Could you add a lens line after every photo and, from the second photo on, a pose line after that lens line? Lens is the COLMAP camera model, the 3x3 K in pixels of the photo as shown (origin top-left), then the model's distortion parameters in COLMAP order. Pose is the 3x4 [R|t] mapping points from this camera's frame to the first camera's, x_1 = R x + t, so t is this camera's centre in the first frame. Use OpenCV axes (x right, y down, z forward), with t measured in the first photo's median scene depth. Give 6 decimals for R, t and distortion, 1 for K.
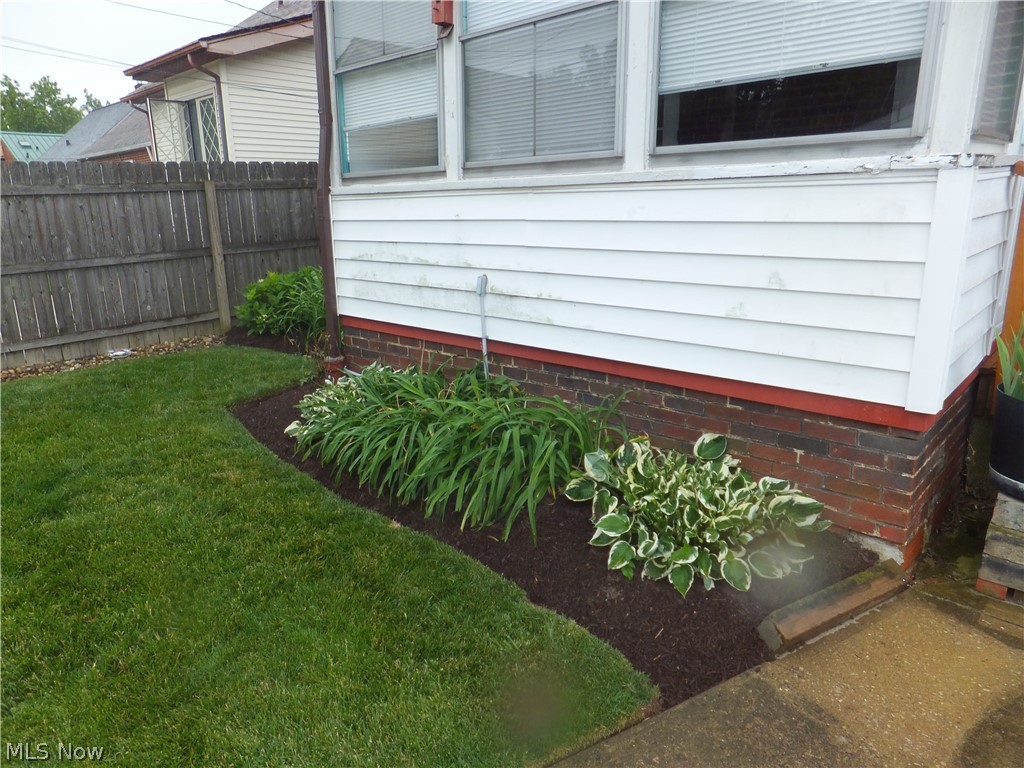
lens RADIAL K [[683.7, 0, 511.1], [0, 683.7, 383.2], [0, 0, 1]] dist [0.000926, 0.008648]
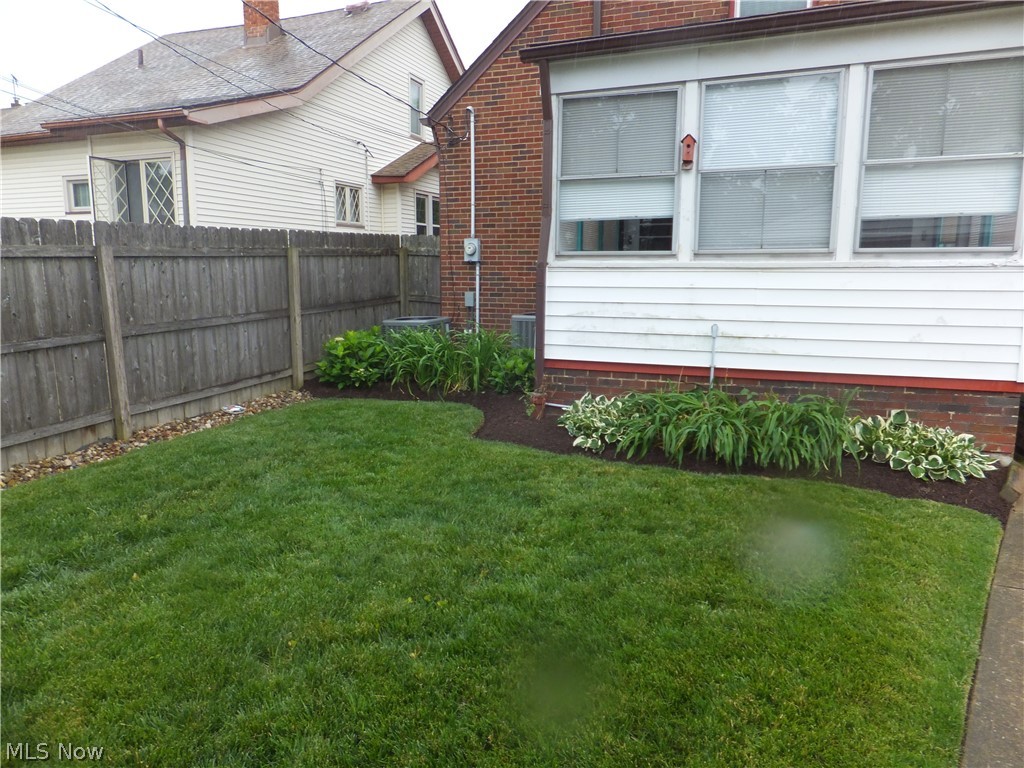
lens RADIAL K [[683.7, 0, 508.5], [0, 683.7, 386.8], [0, 0, 1]] dist [0.000926, 0.008648]
pose [[0.914816, -0.041936, 0.401687, -0.660622], [0.078943, 0.993977, -0.076017, 0.035074], [-0.396080, 0.101252, 0.912617, -0.107567]]
